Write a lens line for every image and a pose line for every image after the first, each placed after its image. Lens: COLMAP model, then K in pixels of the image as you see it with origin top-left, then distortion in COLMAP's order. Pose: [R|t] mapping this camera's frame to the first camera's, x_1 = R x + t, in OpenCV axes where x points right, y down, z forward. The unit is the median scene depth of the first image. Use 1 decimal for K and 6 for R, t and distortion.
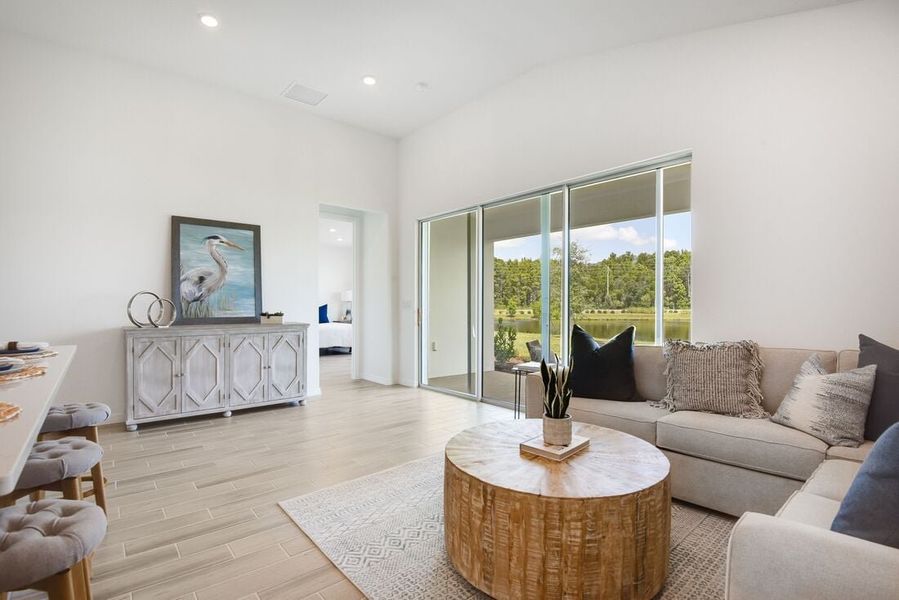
lens RADIAL K [[416.8, 0, 446.7], [0, 416.8, 301.2], [0, 0, 1]] dist [-0.013992, -0.005026]
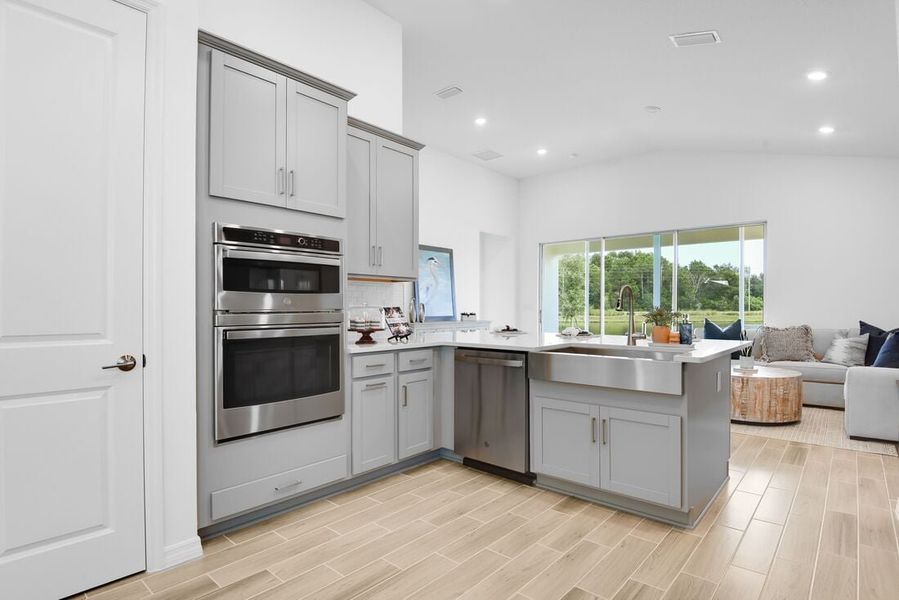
lens RADIAL K [[465.5, 0, 448.5], [0, 465.5, 305.5], [0, 0, 1]] dist [-0.004984, -0.001001]
pose [[0.989258, 0.000502, 0.146179, -1.485628], [-0.001313, 0.999984, 0.005456, -0.012236], [-0.146174, -0.005589, 0.989243, -1.100710]]
